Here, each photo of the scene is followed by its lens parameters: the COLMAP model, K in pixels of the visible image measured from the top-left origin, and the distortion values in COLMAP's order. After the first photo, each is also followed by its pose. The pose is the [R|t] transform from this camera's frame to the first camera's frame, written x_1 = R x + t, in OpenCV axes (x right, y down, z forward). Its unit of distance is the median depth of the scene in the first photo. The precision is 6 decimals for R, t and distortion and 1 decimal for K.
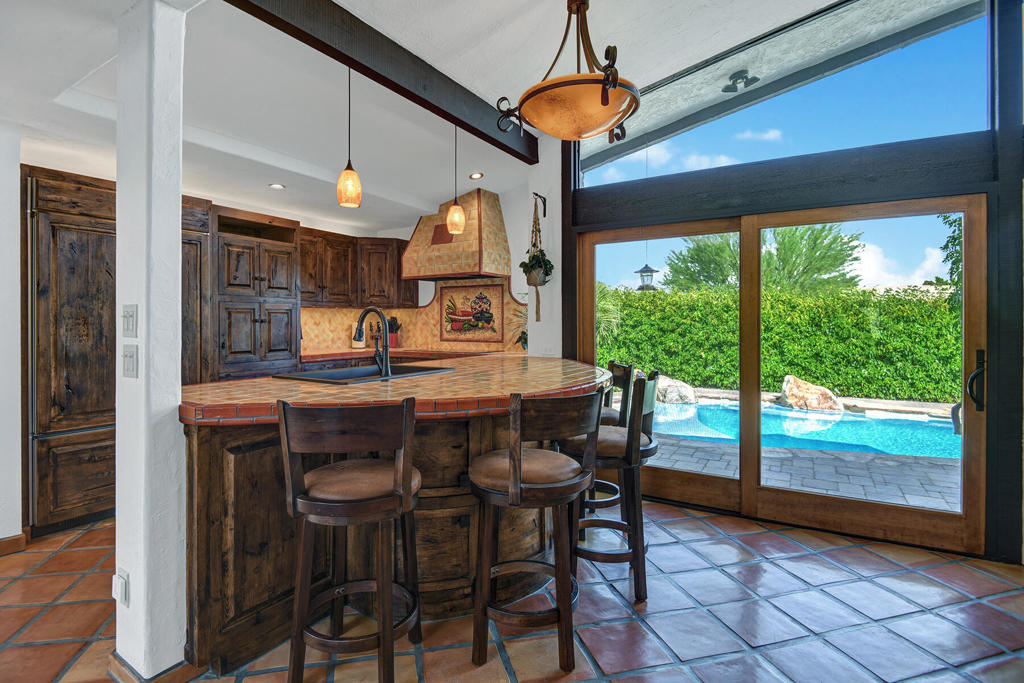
lens RADIAL K [[483.8, 0, 511.3], [0, 483.8, 325.4], [0, 0, 1]] dist [-0.002020, -0.000585]
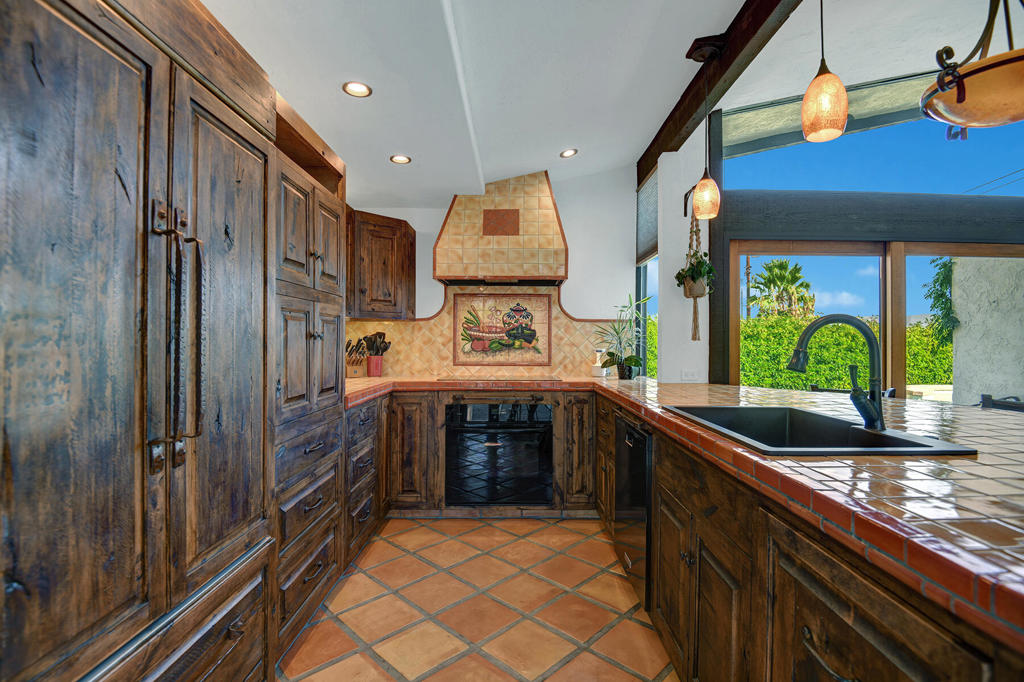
lens RADIAL K [[457.4, 0, 512.0], [0, 457.4, 341.0], [0, 0, 1]] dist [-0.001105, -0.000116]
pose [[0.853843, 0.006796, 0.520486, -0.464827], [-0.003031, 0.999963, -0.008085, -0.000036], [-0.520522, 0.005326, 0.853832, 0.365863]]
